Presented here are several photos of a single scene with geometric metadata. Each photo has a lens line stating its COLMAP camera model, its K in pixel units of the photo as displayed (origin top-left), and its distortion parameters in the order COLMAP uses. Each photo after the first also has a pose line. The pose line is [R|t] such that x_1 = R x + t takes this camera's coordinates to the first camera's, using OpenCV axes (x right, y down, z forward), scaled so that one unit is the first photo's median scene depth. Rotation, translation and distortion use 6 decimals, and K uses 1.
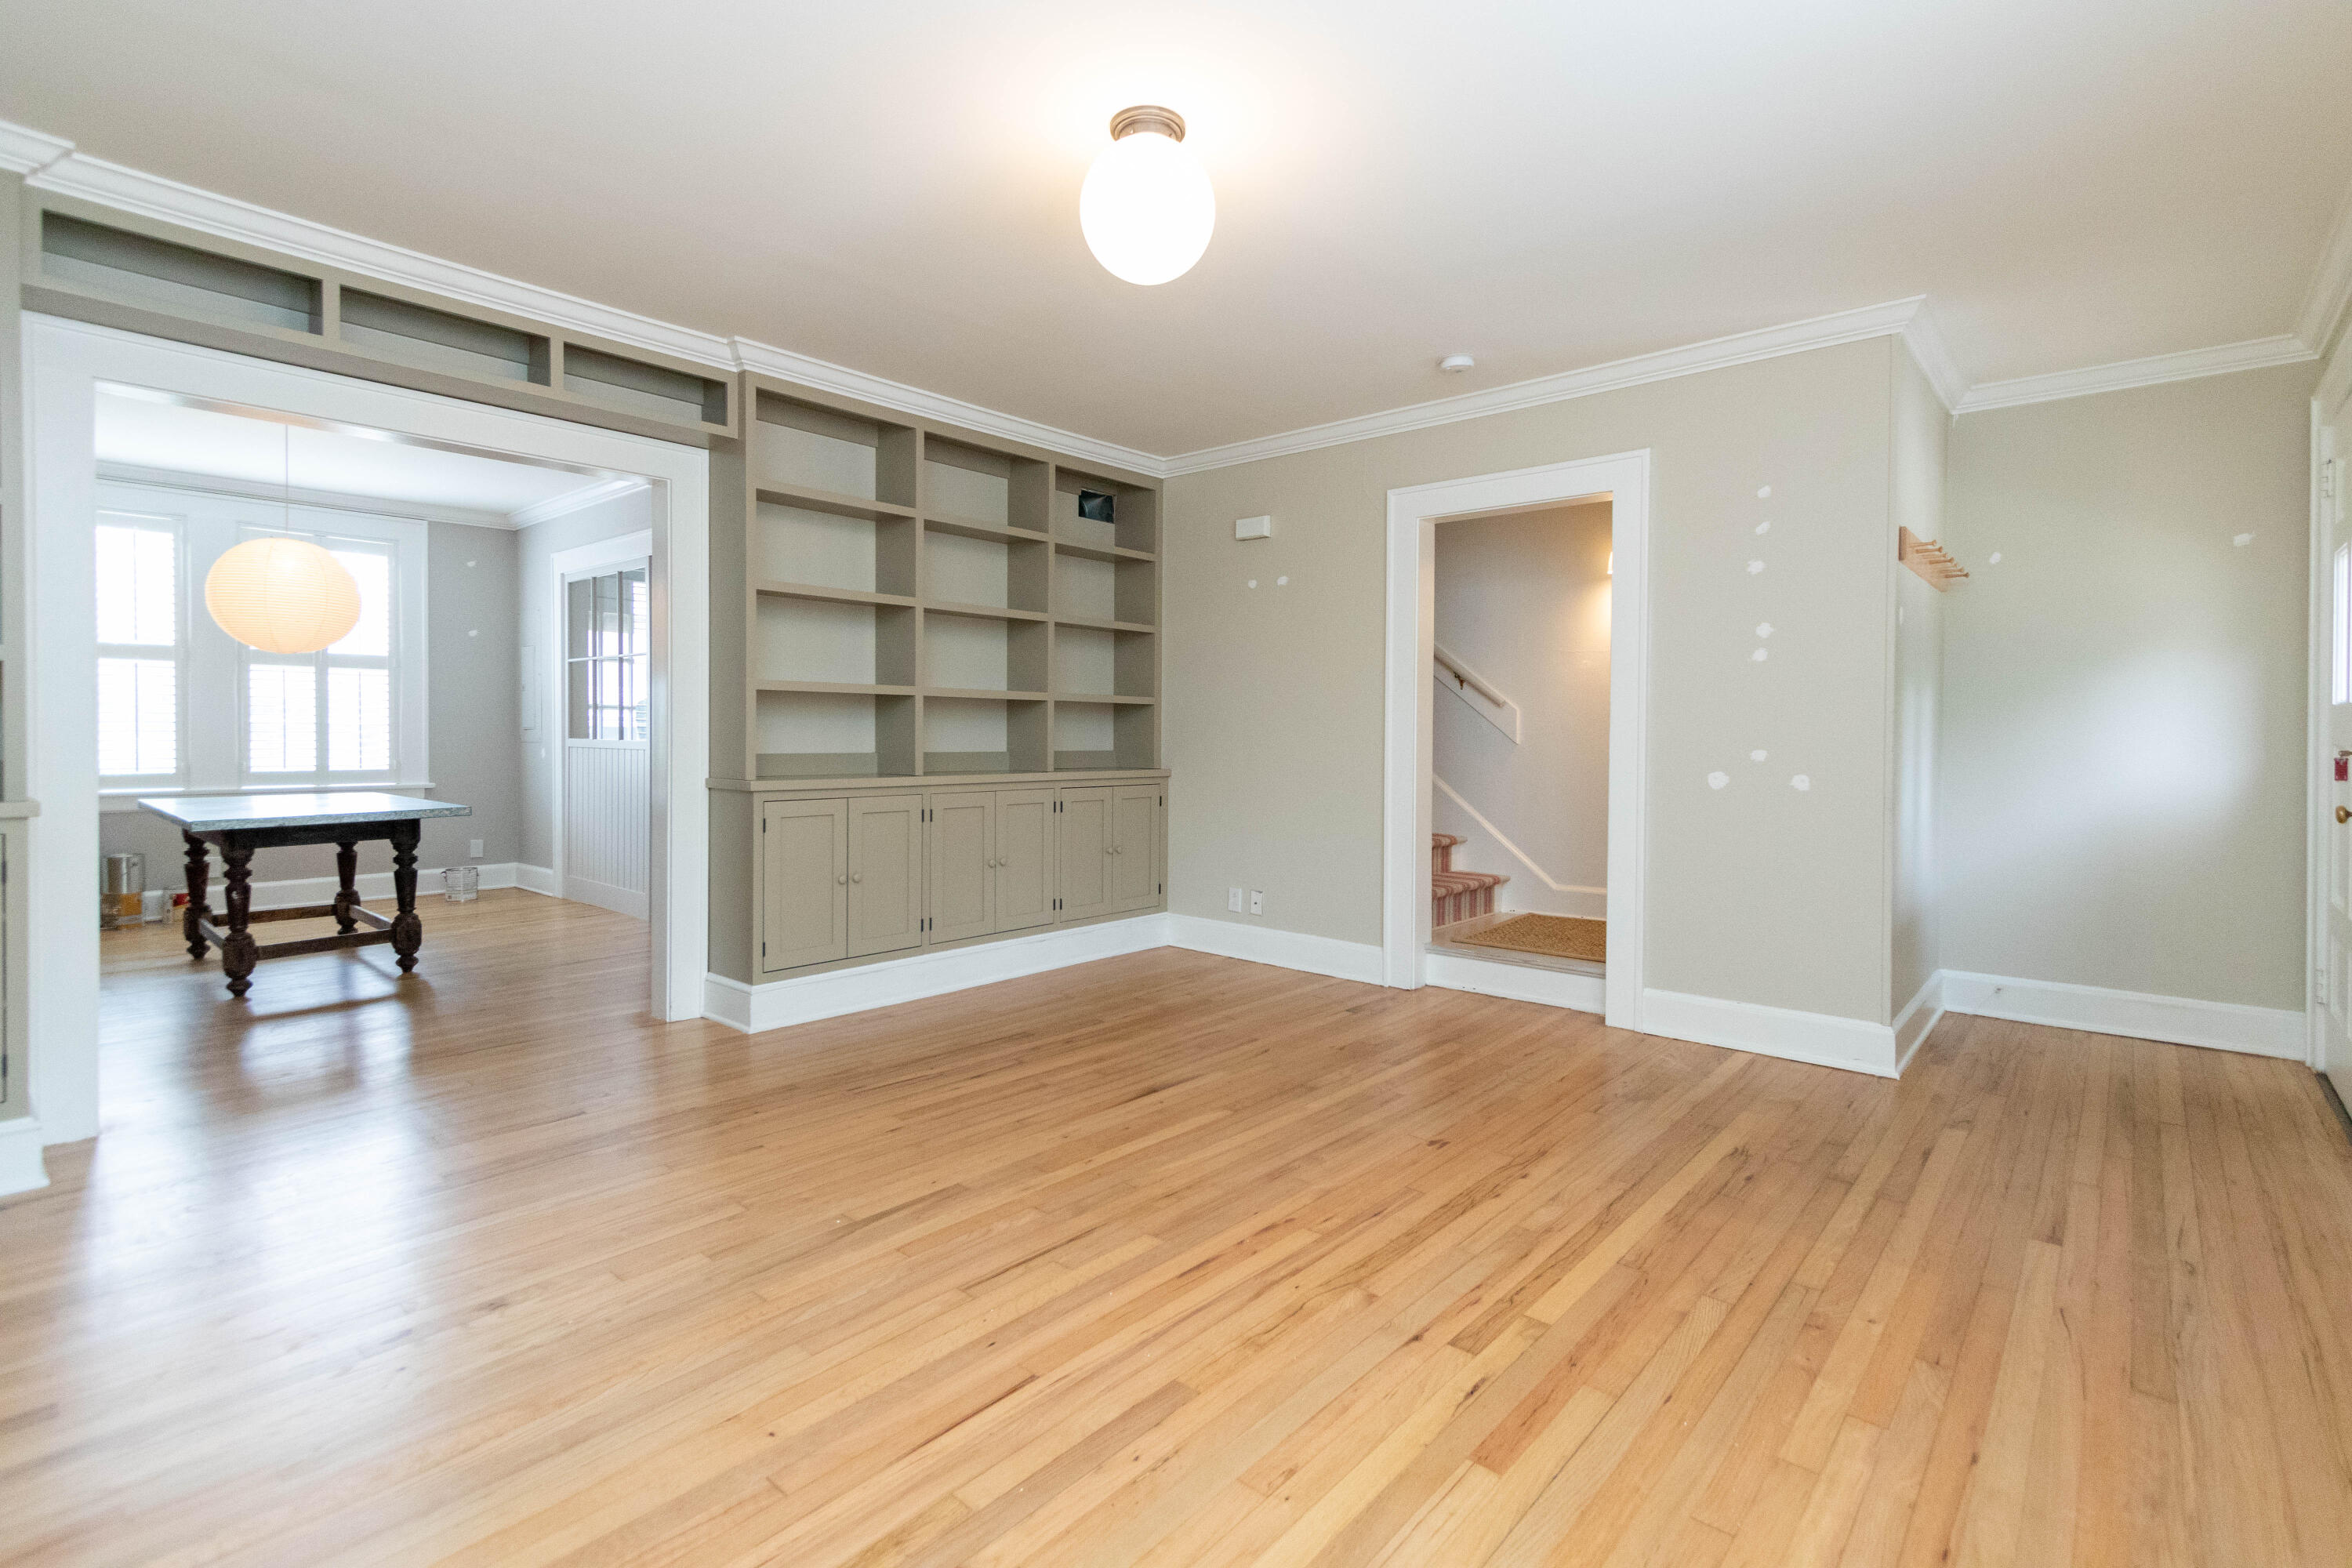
lens RADIAL K [[1072.4, 0, 1171.4], [0, 1072.4, 766.3], [0, 0, 1]] dist [0.004260, -0.000095]
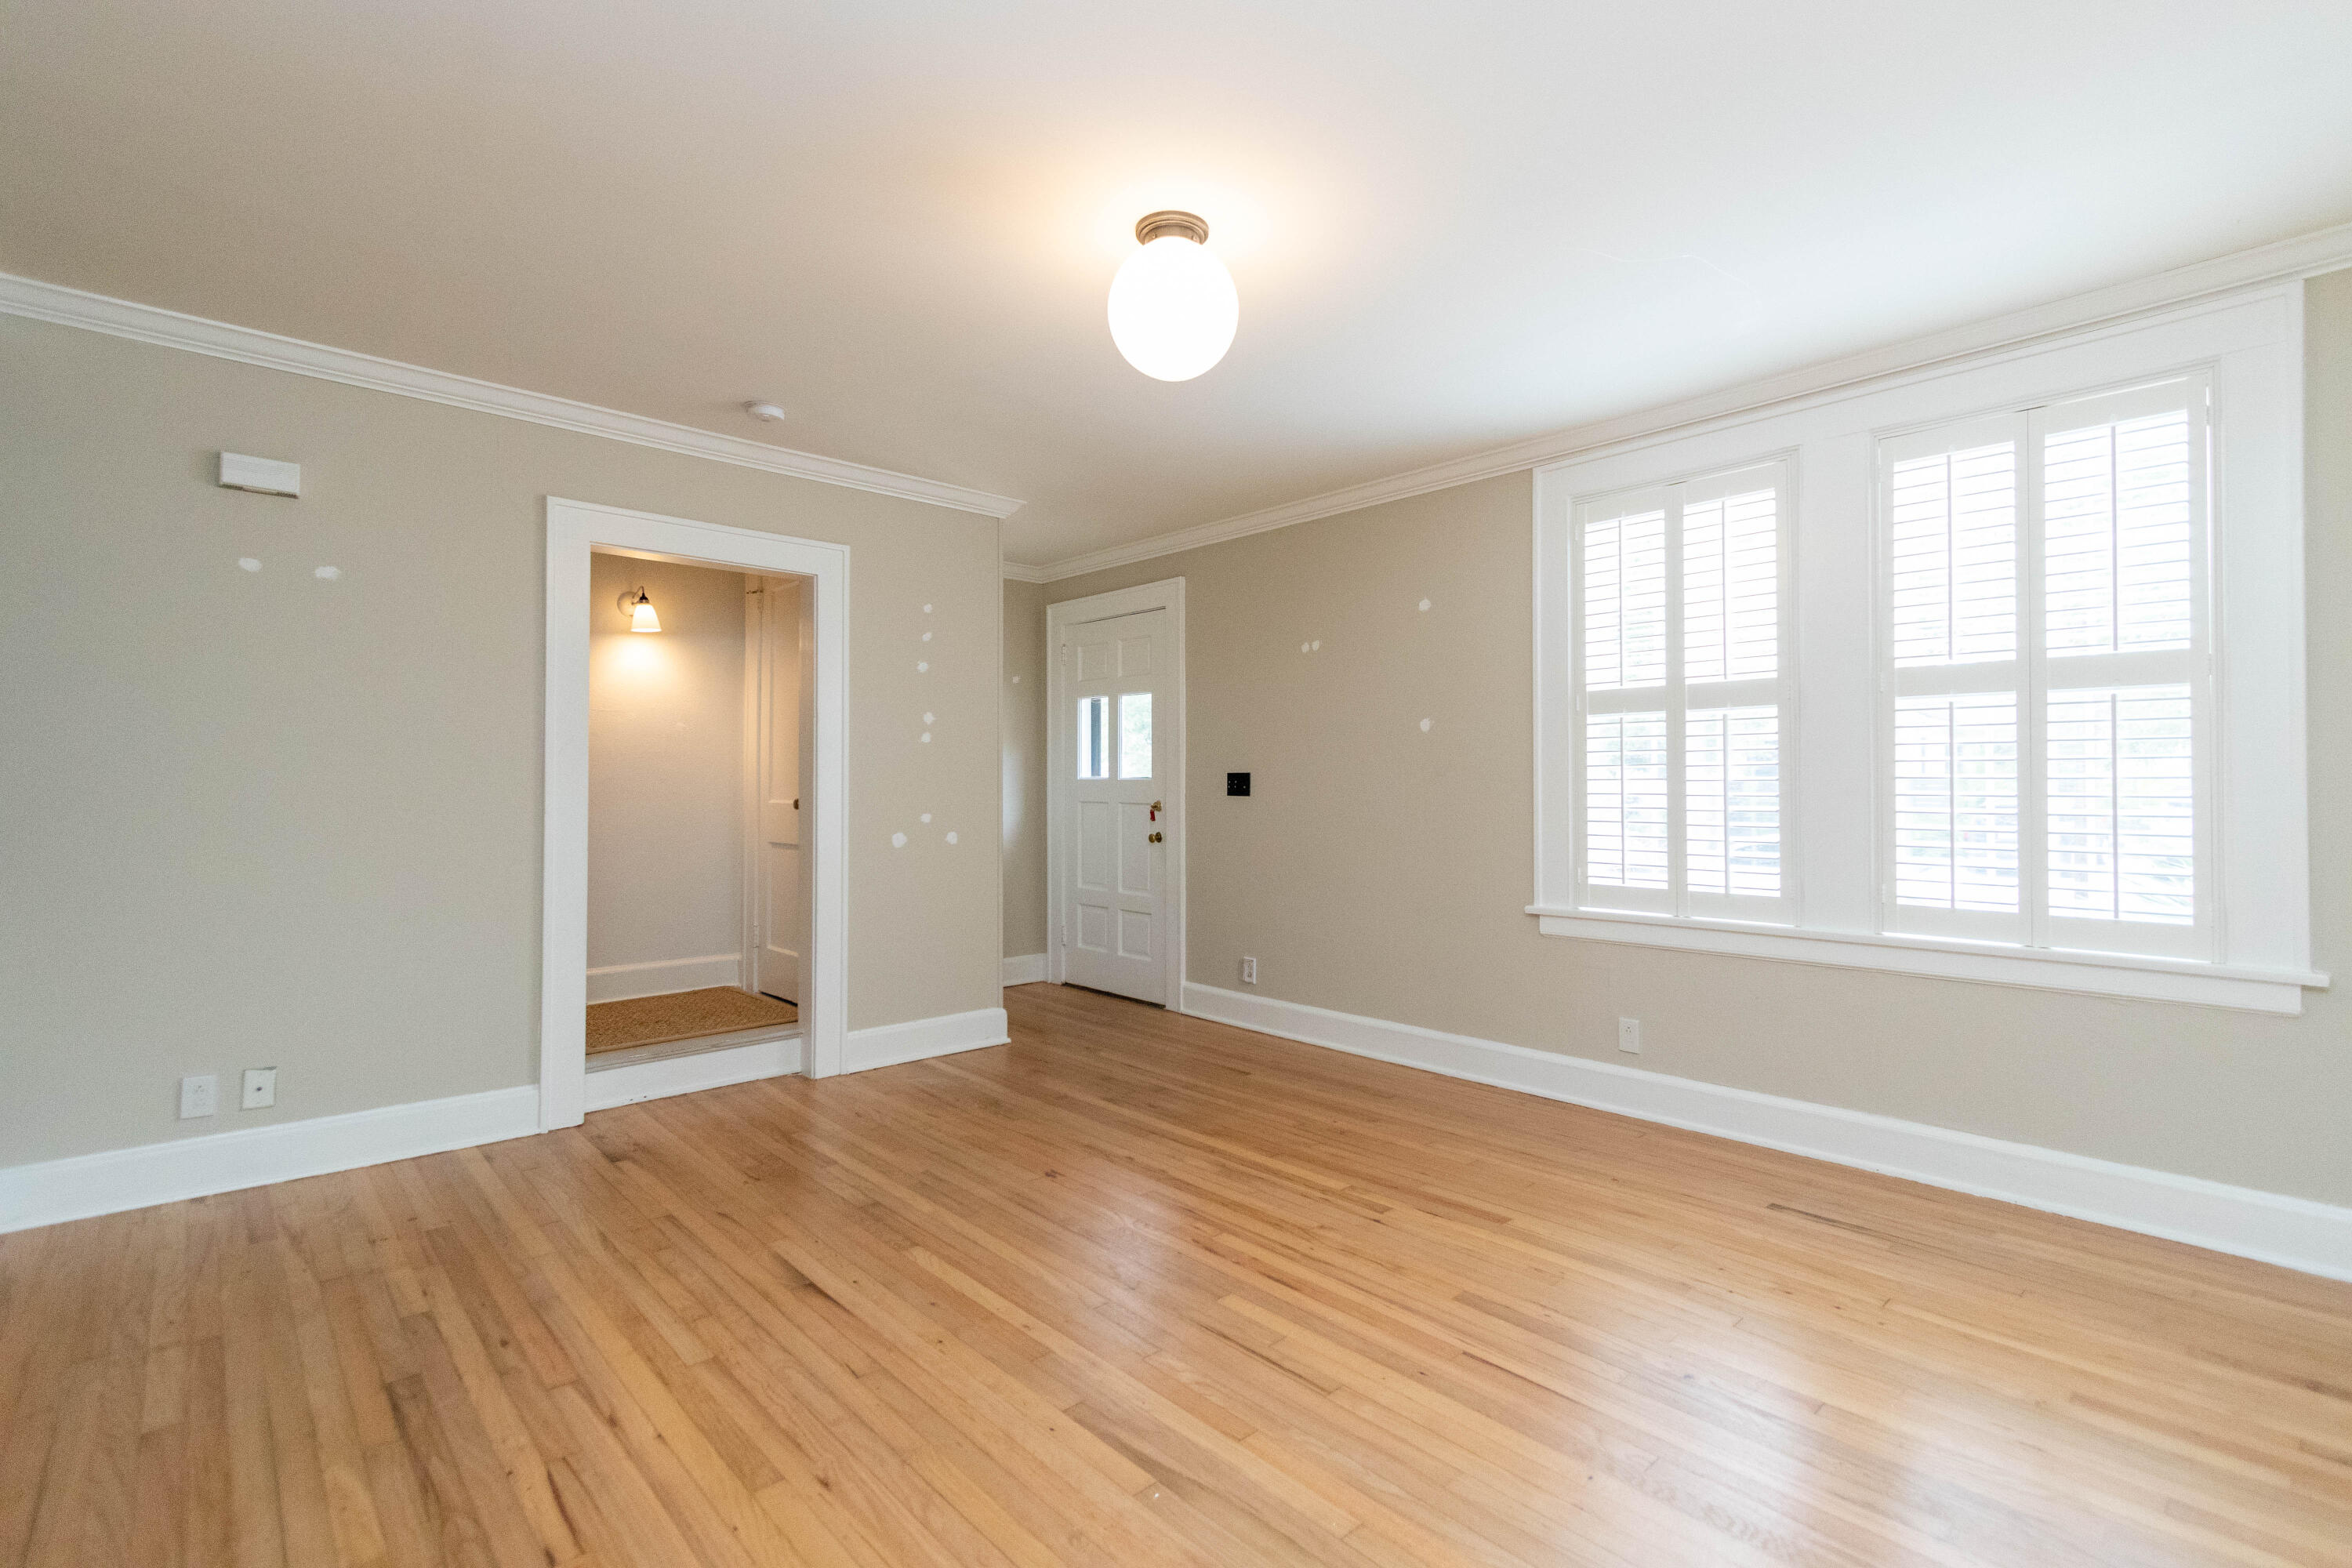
lens RADIAL K [[1093.6, 0, 1176.0], [0, 1093.6, 784.0], [0, 0, 1]] dist [0.011202, -0.000046]
pose [[0.103740, -0.004650, 0.994594, -0.883114], [0.032181, 0.999481, 0.001316, -0.053758], [-0.994084, 0.031870, 0.103836, 0.747240]]
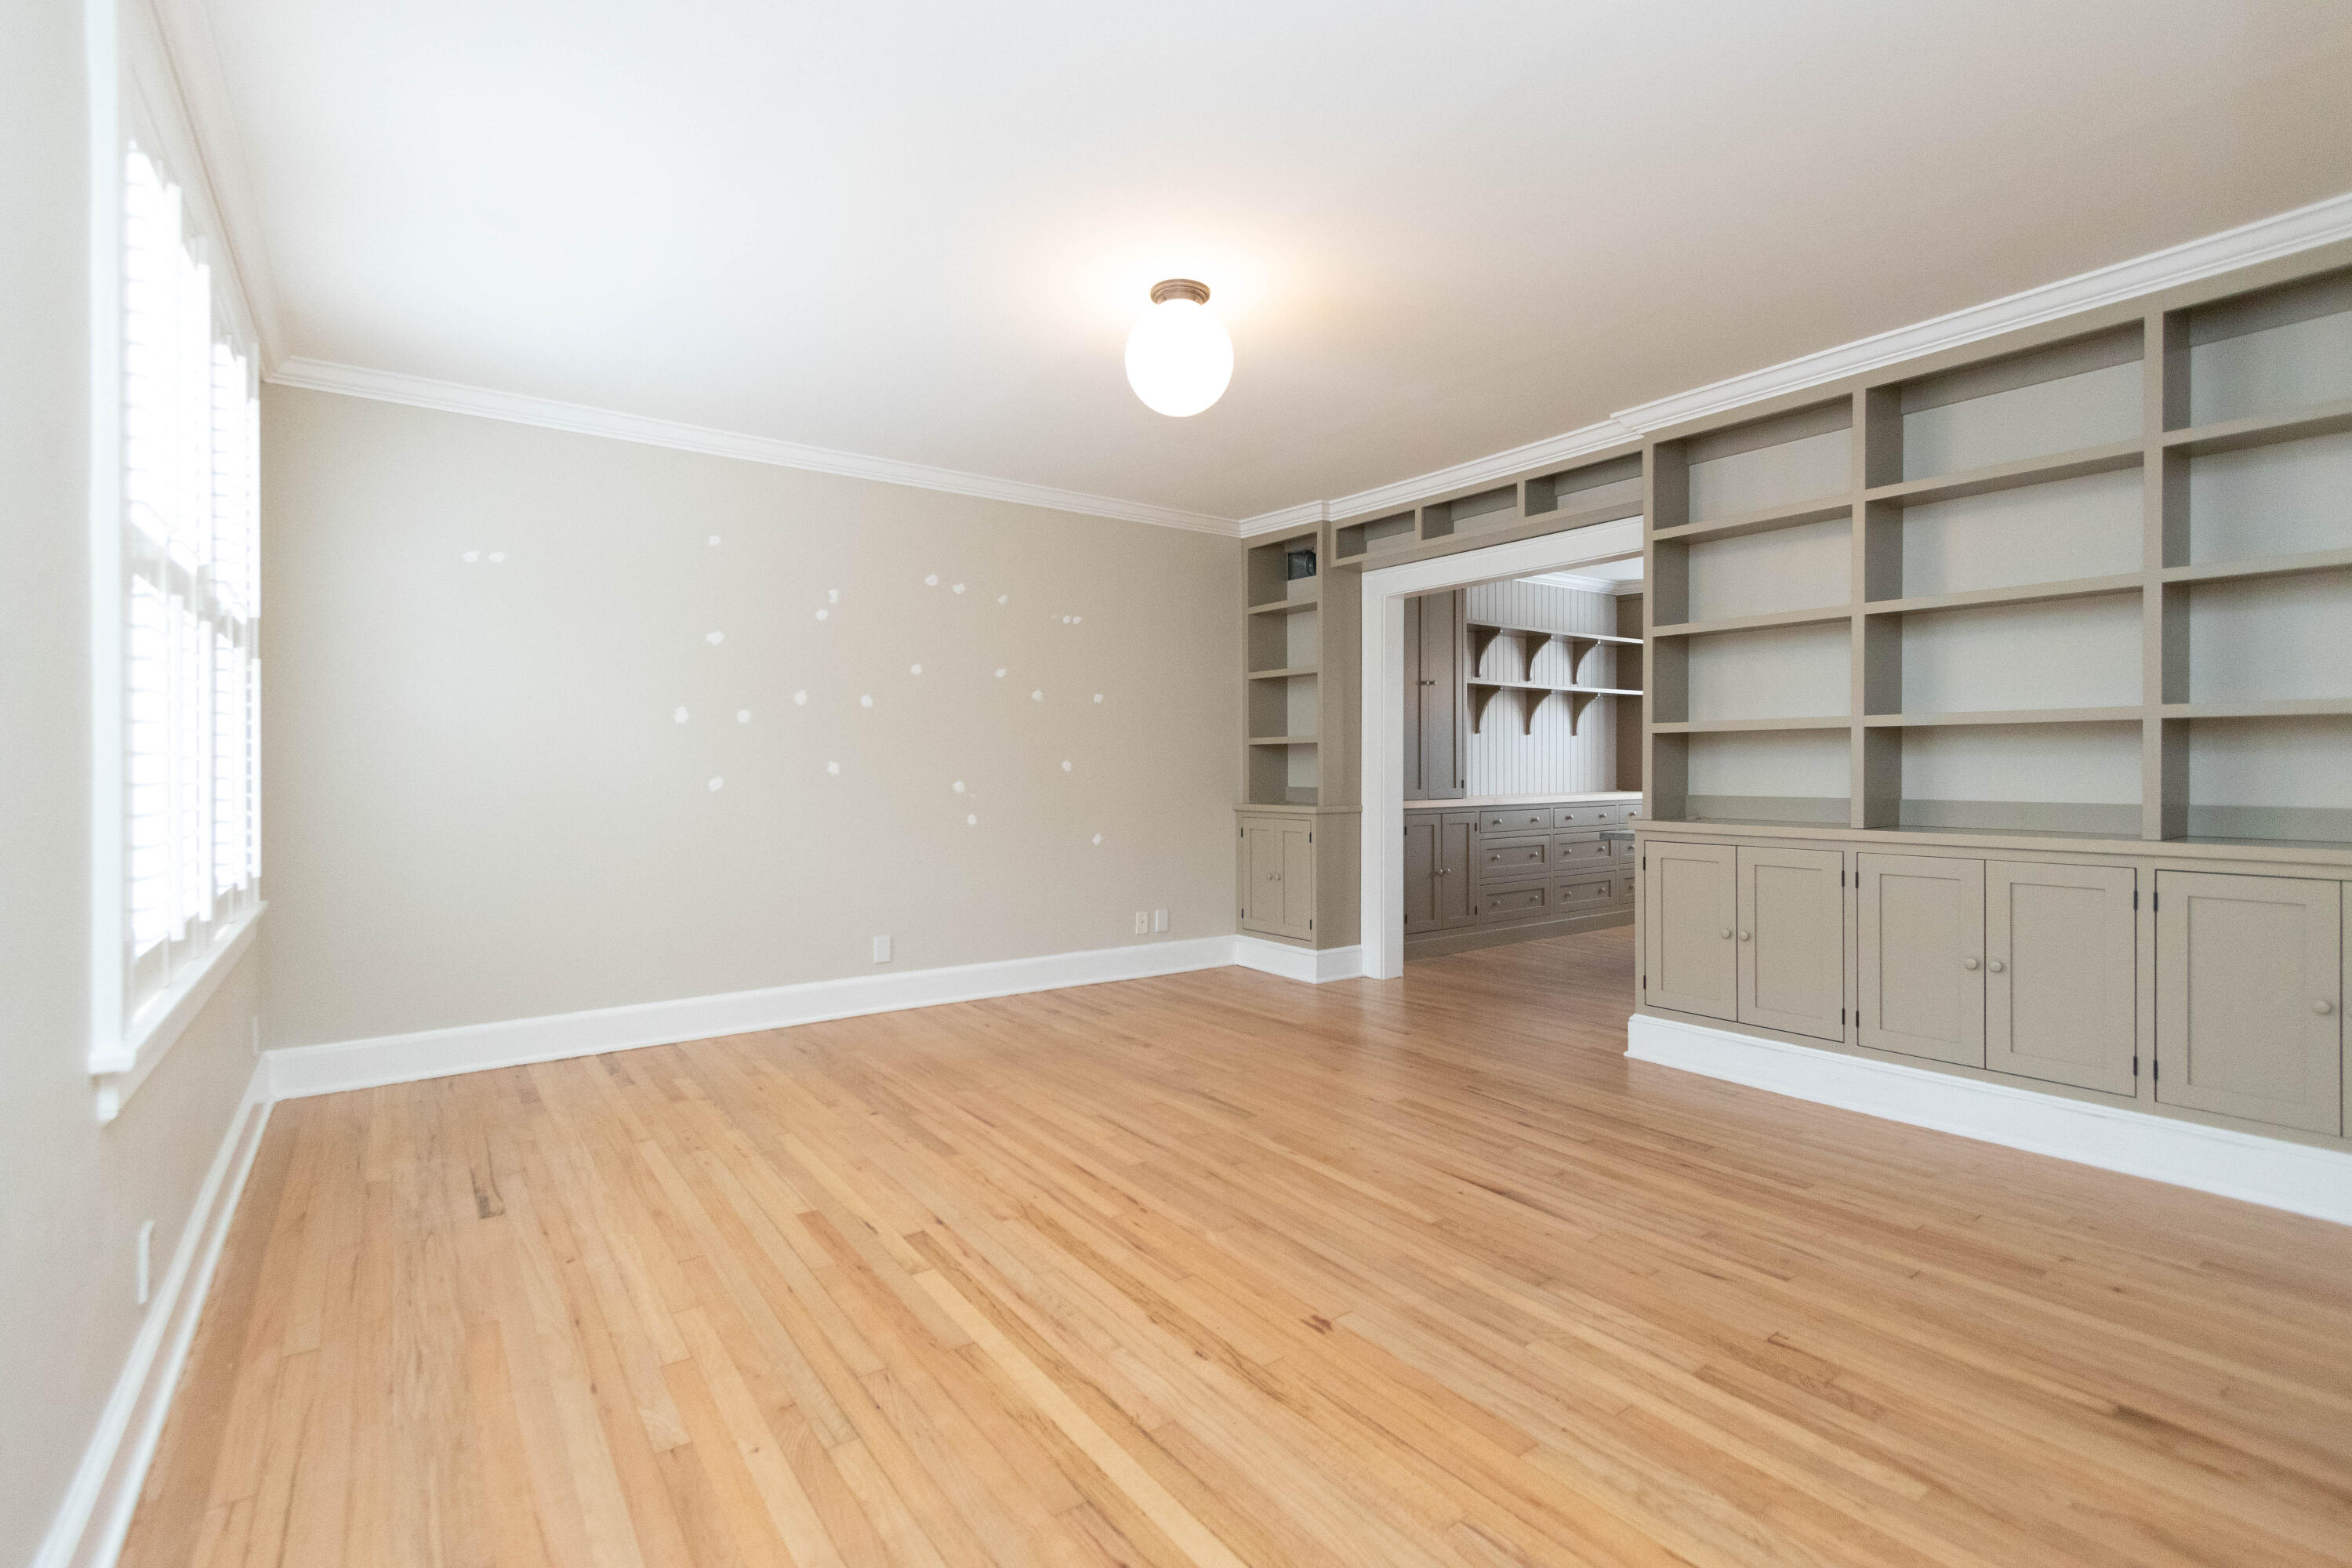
lens RADIAL K [[1072.4, 0, 1171.4], [0, 1072.4, 766.3], [0, 0, 1]] dist [0.004260, -0.000095]
pose [[-0.212488, -0.007135, -0.977138, 1.010776], [-0.031004, 0.999519, -0.000557, -0.032104], [0.976672, 0.030176, -0.212607, 1.056315]]
